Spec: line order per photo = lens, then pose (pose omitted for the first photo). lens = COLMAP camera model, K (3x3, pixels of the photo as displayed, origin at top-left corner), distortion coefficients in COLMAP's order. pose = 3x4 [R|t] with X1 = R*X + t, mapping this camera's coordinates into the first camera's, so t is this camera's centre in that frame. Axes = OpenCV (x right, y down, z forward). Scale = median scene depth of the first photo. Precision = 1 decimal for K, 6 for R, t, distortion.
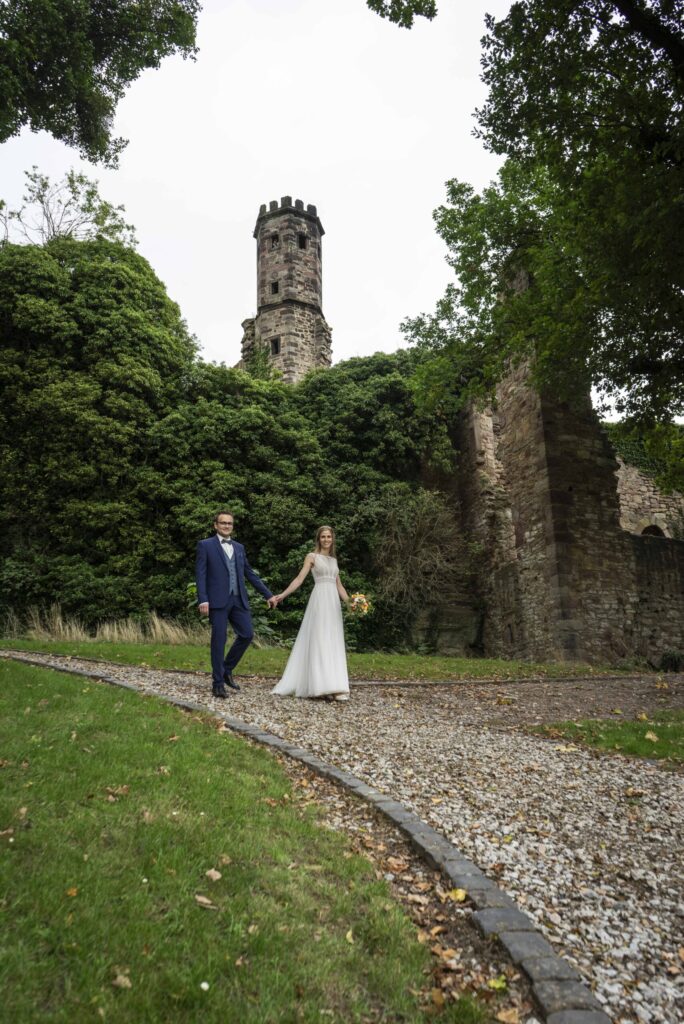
lens RADIAL K [[3998.1, 0, 341.6], [0, 3998.1, 512.2], [0, 0, 1]] dist [0.250266, 0.000000]
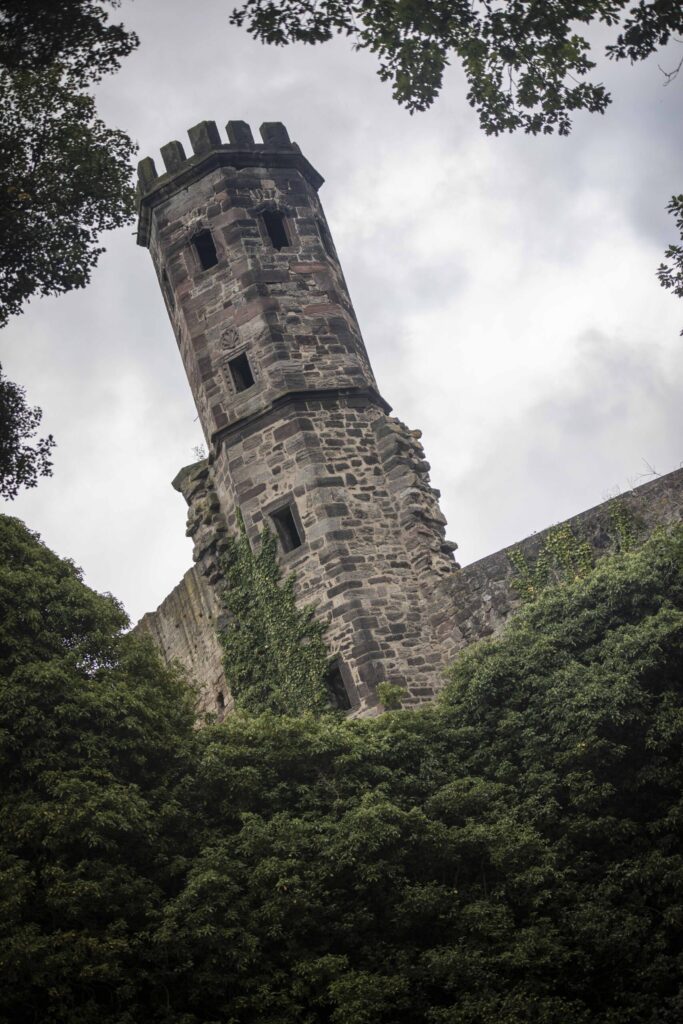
lens RADIAL K [[3998.1, 0, 343.0], [0, 3998.1, 510.9], [0, 0, 1]] dist [0.250266, 0.000000]
pose [[0.956729, -0.283184, -0.066909, 0.012510], [0.264767, 0.942592, -0.203515, 0.031221], [0.120700, 0.176994, 0.976783, 0.611795]]
